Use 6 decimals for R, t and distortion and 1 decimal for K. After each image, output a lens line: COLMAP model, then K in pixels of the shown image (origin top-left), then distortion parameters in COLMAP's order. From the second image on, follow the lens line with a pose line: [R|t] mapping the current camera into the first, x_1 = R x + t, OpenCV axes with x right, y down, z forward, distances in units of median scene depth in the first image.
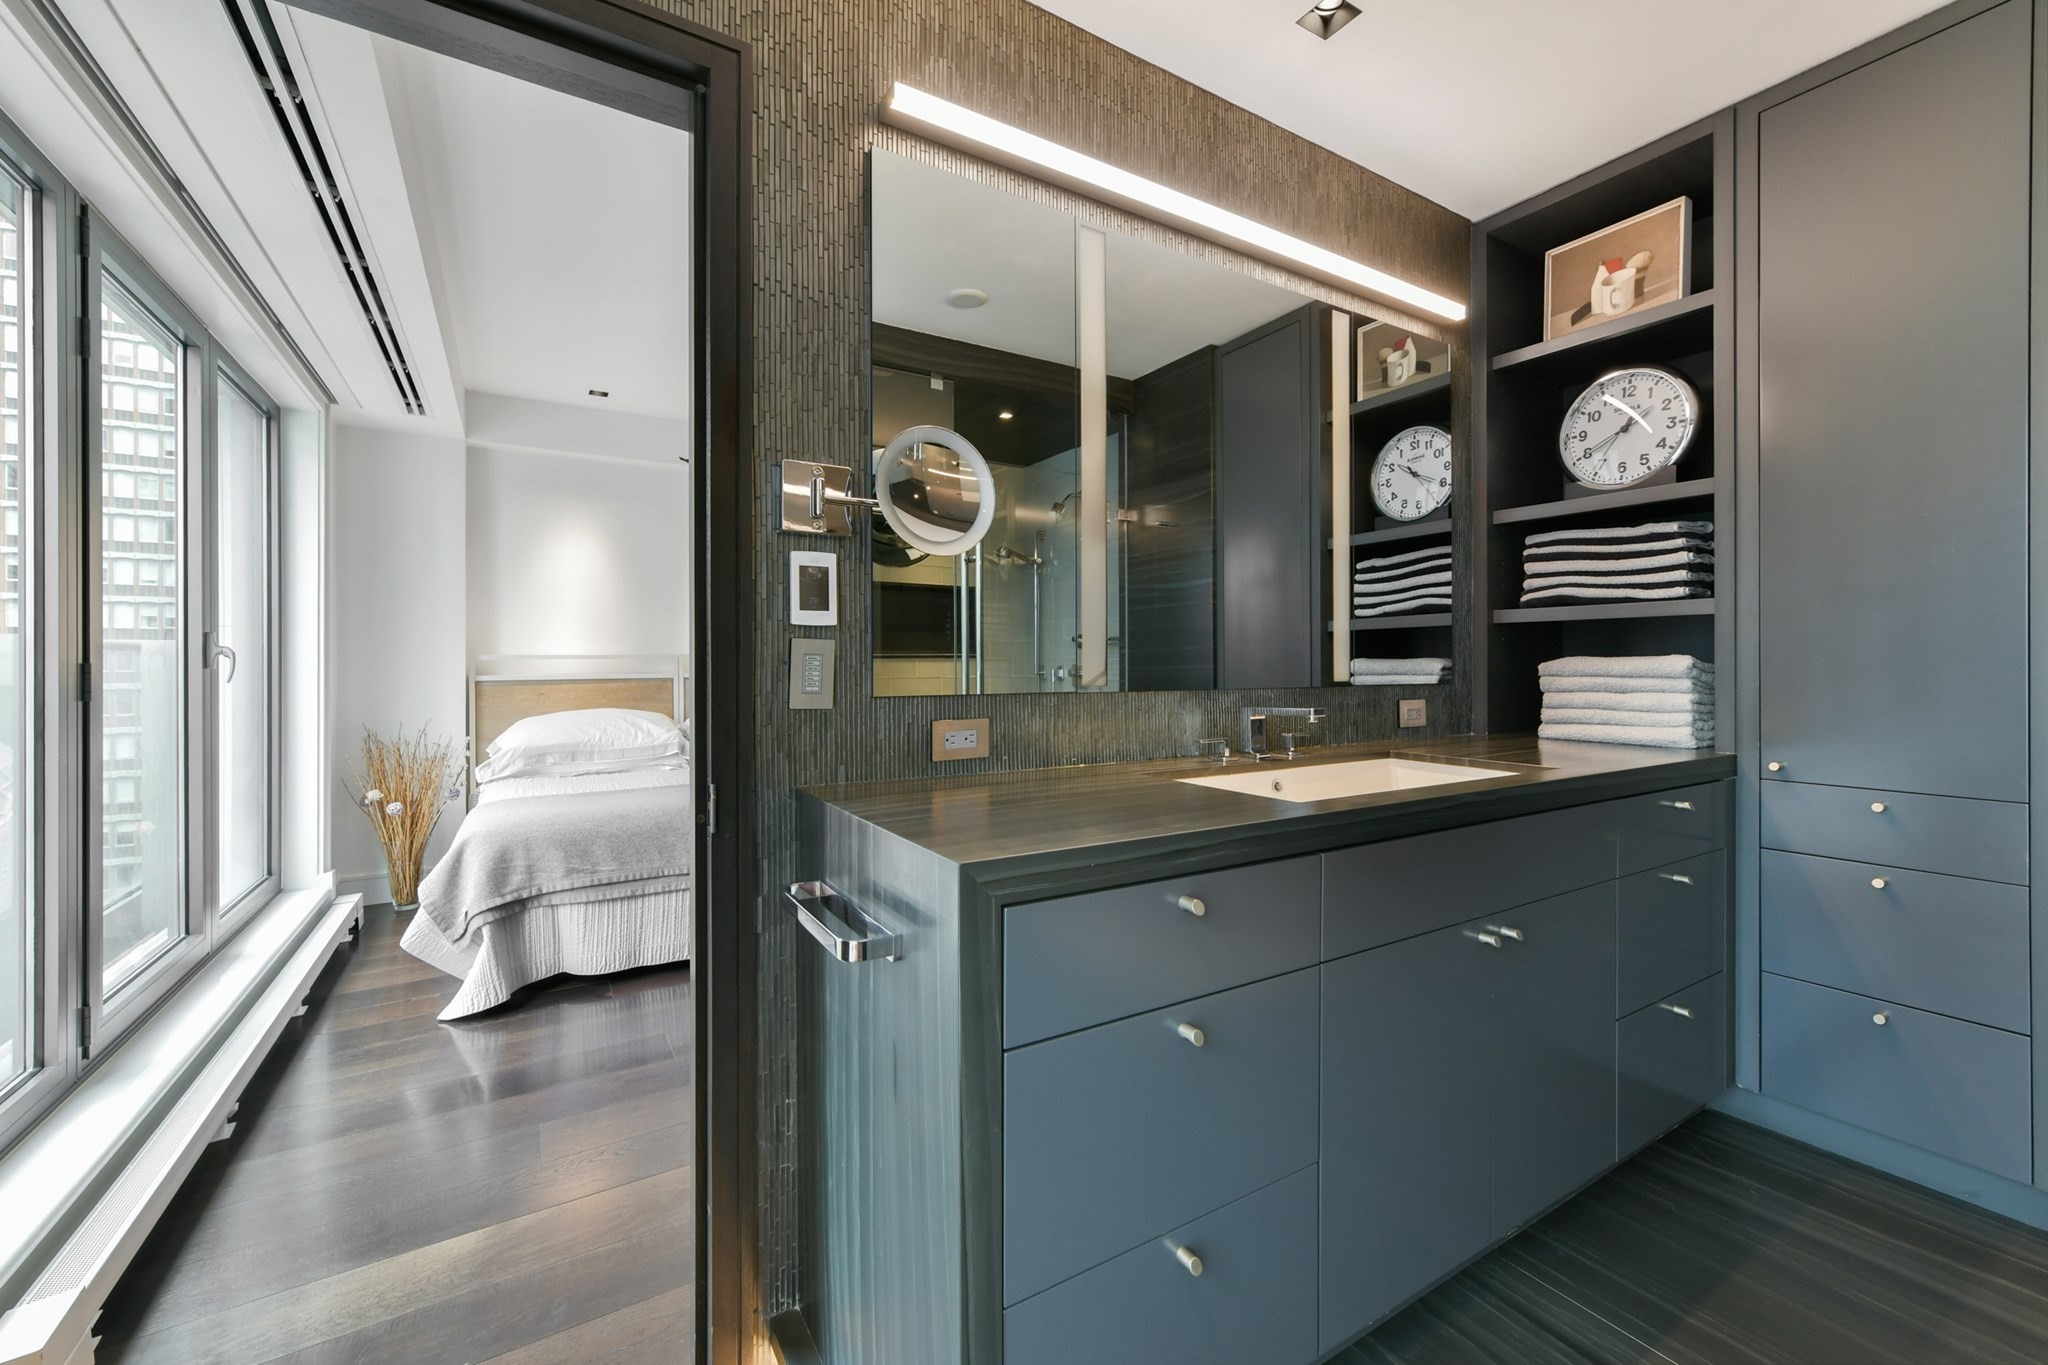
lens RADIAL K [[816.1, 0, 1022.2], [0, 816.1, 668.7], [0, 0, 1]] dist [0.000575, 0.000130]
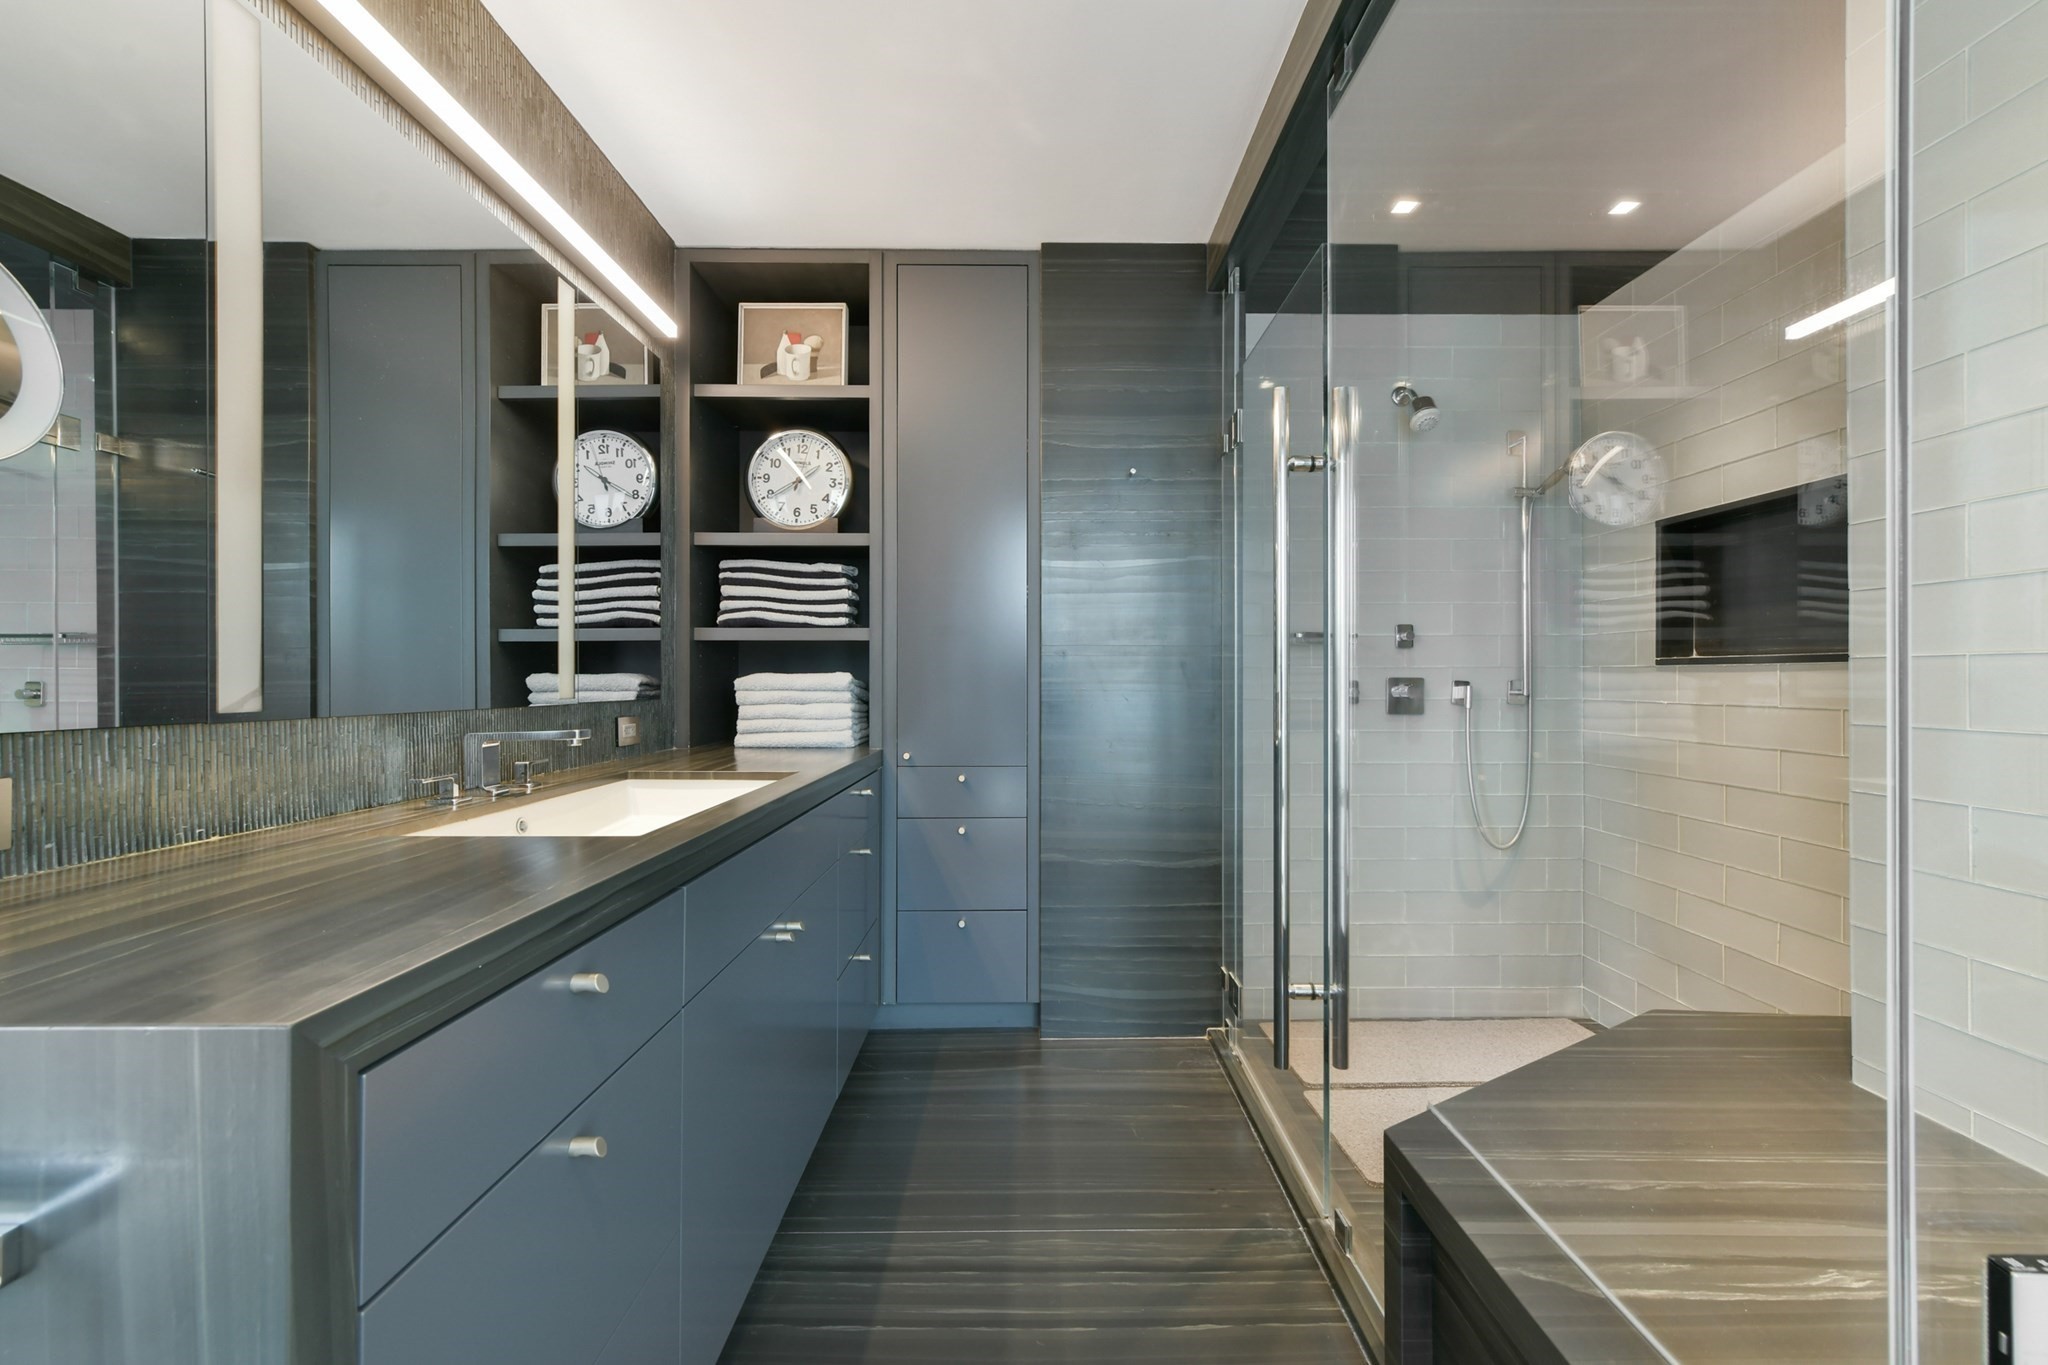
lens RADIAL K [[832.7, 0, 1024.0], [0, 832.7, 682.5], [0, 0, 1]] dist [0.000997, 0.000403]
pose [[0.519493, -0.001367, 0.854474, -0.124767], [0.003772, 0.999993, -0.000694, 0.000459], [-0.854467, 0.003584, 0.519494, 0.104106]]
